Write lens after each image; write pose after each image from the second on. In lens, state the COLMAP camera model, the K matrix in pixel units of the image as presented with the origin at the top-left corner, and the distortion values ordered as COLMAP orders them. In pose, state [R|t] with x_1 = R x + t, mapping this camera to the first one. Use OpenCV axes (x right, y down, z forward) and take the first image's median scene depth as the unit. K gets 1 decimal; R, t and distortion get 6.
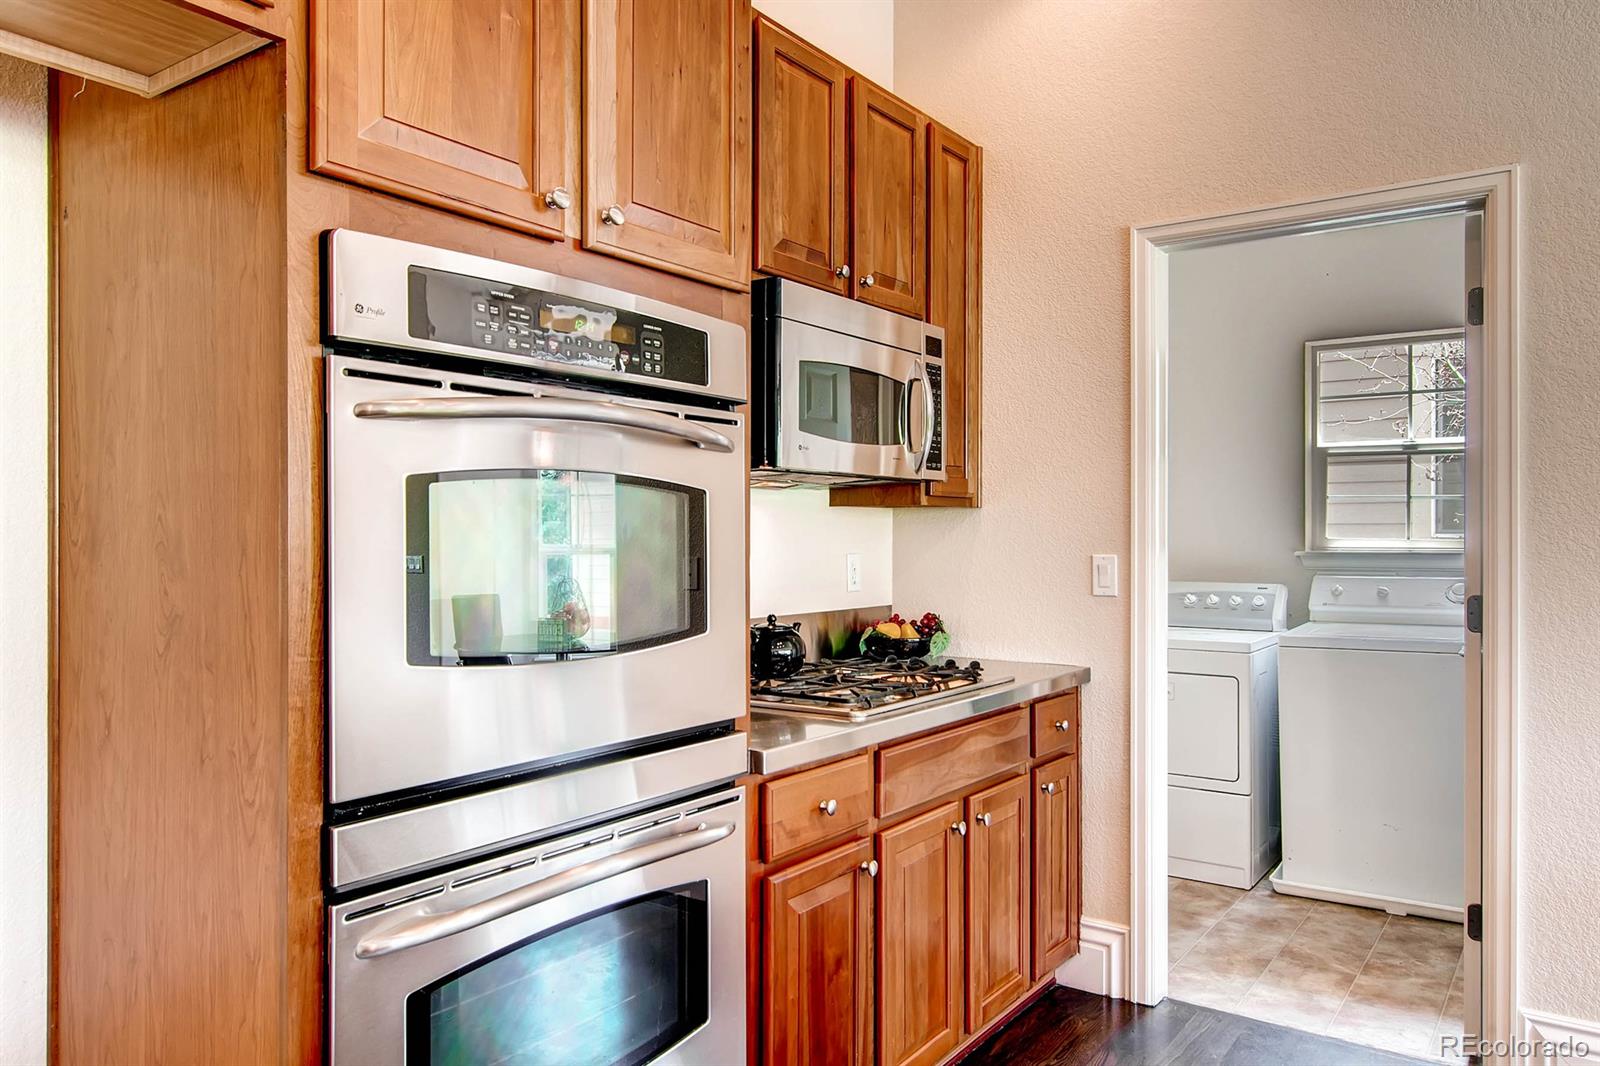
lens RADIAL K [[1109.2, 0, 799.3], [0, 1109.2, 533.0], [0, 0, 1]] dist [-0.008158, -0.001710]
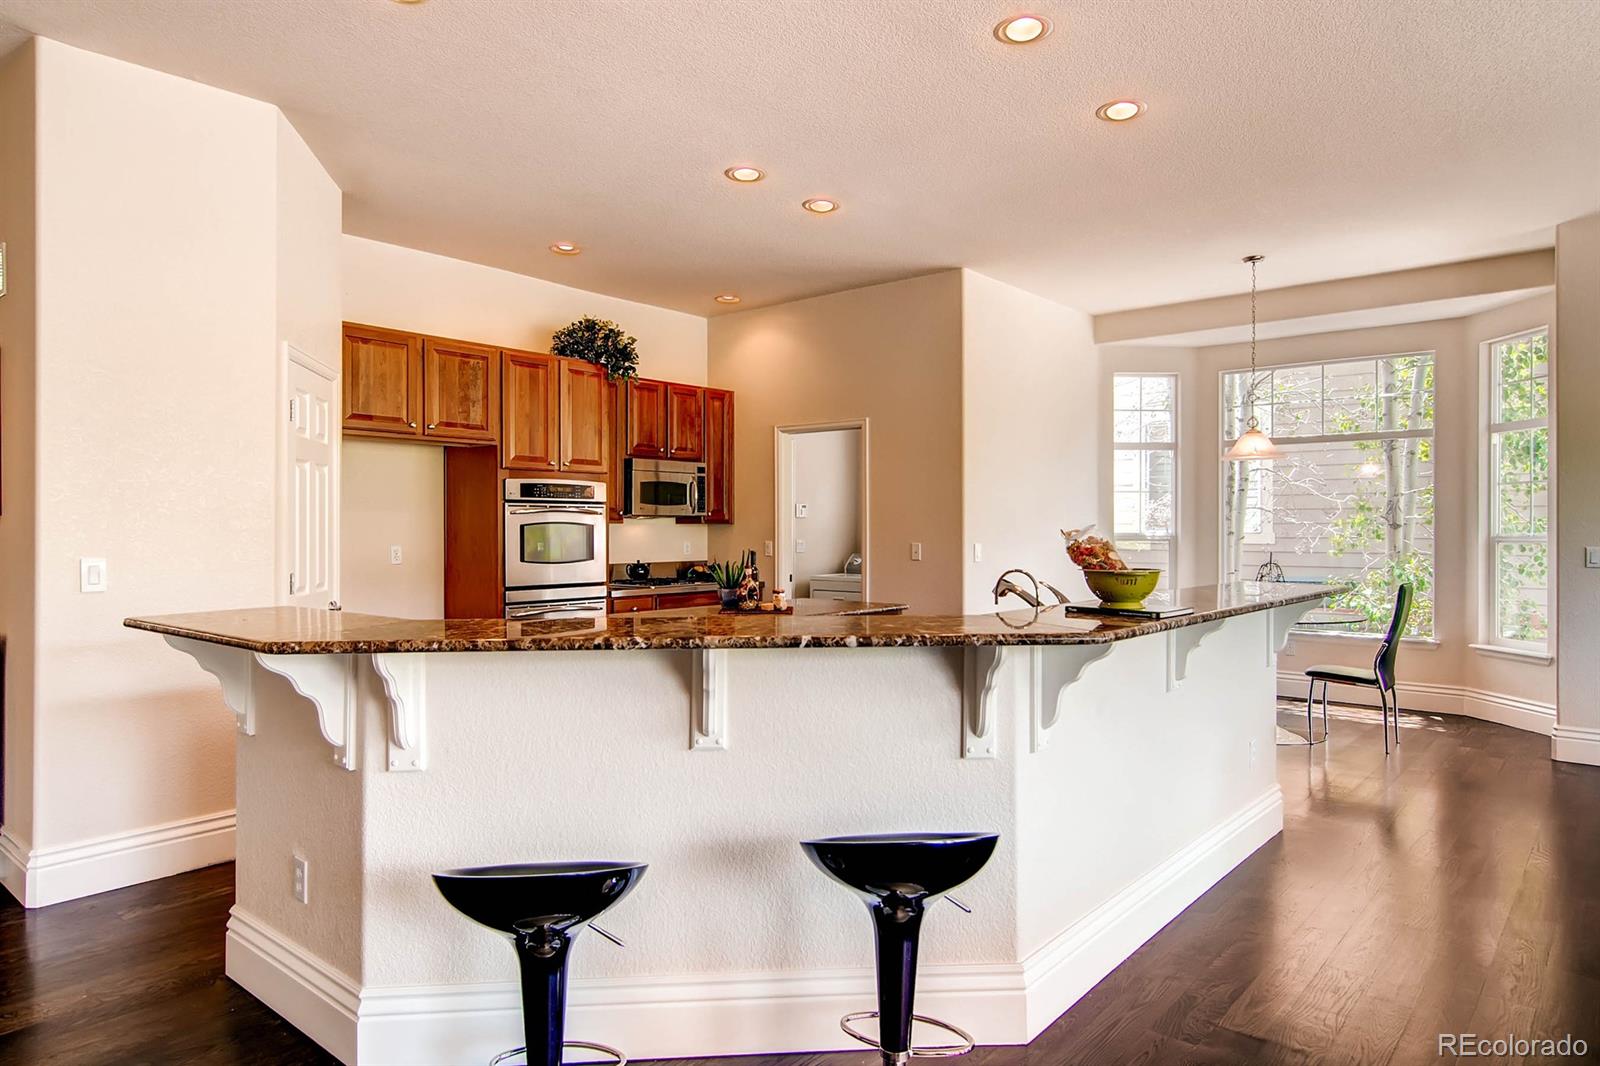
lens RADIAL K [[978.3, 0, 803.3], [0, 978.3, 530.8], [0, 0, 1]] dist [0.003631, 0.000168]
pose [[0.996017, -0.001512, -0.089153, 0.939866], [0.002110, 0.999976, 0.006620, -0.037249], [0.089140, -0.006782, 0.995996, -2.352307]]
